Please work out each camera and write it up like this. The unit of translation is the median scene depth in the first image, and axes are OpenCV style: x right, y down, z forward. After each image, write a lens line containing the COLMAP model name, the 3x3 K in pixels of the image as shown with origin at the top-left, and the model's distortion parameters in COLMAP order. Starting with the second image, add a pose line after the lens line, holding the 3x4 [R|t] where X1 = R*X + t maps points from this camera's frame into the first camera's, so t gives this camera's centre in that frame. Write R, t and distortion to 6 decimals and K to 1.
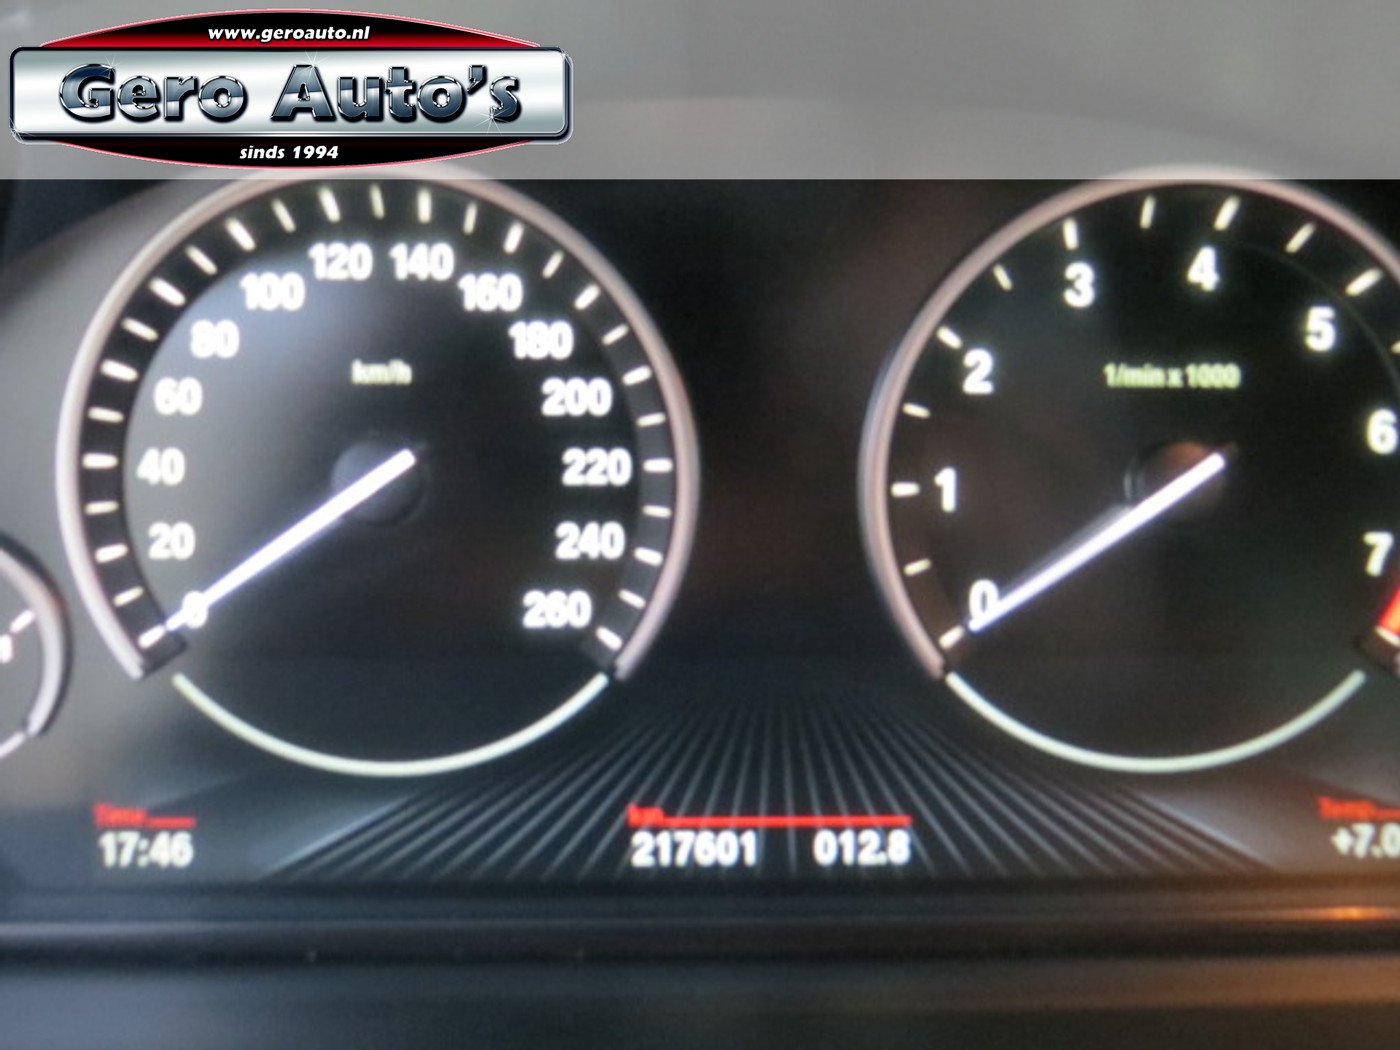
lens RADIAL K [[1298.8, 0, 693.0], [0, 1298.8, 529.5], [0, 0, 1]] dist [-0.009817, 0.000000]
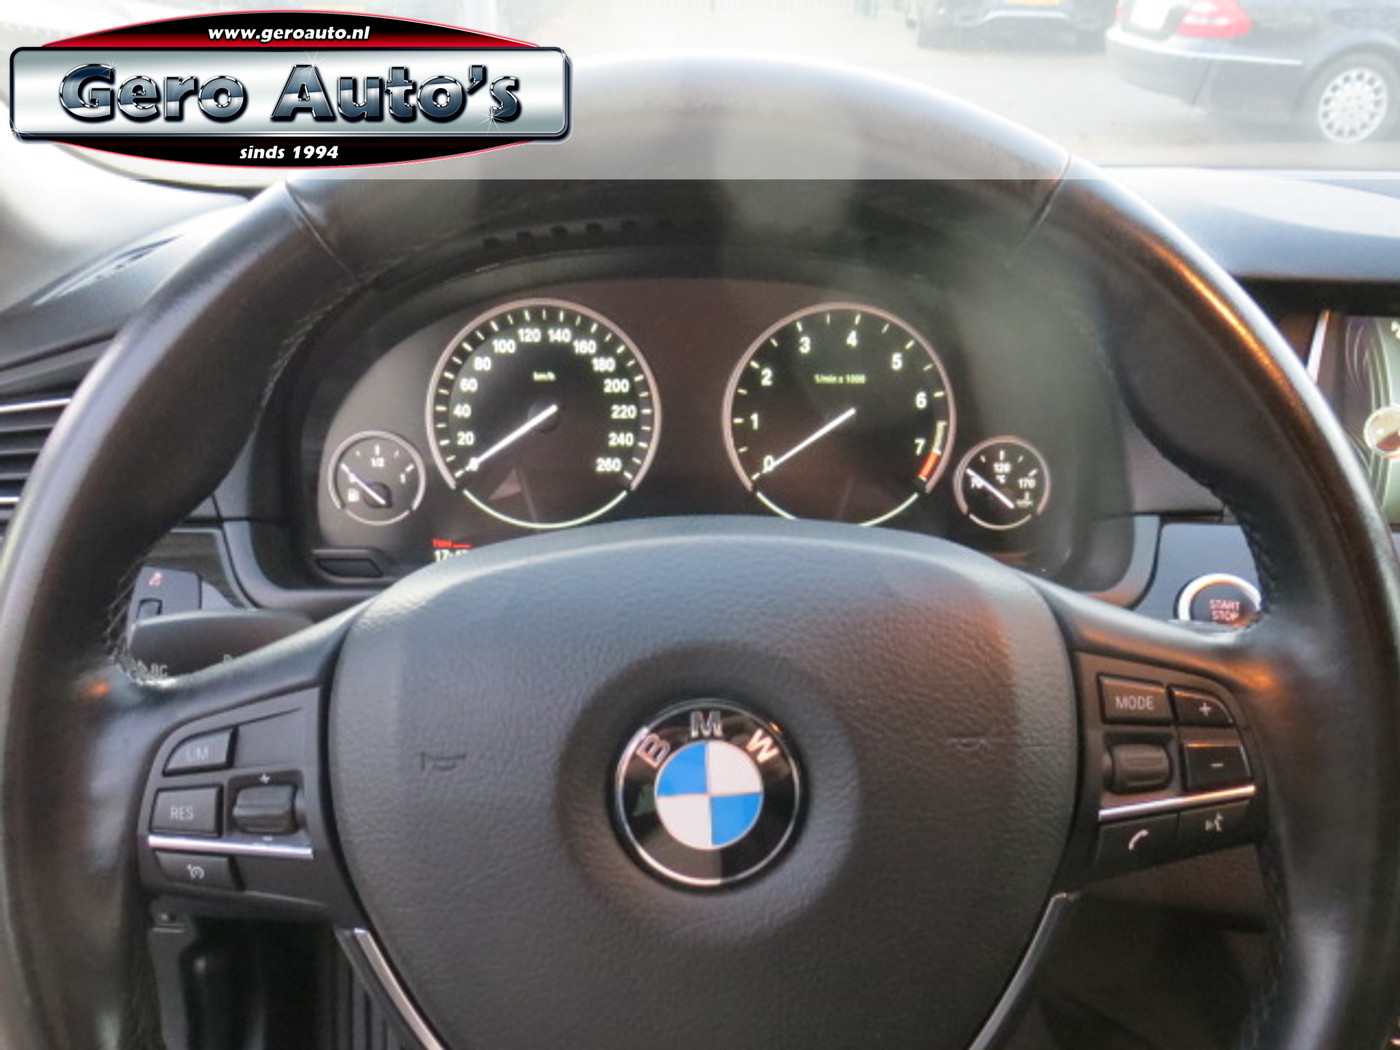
lens RADIAL K [[1298.8, 0, 705.3], [0, 1298.8, 518.5], [0, 0, 1]] dist [-0.009817, 0.000000]
pose [[0.999984, 0.004699, 0.003096, 0.087819], [-0.004708, 0.999984, 0.003131, 0.164348], [-0.003081, -0.003146, 0.999990, -1.699177]]
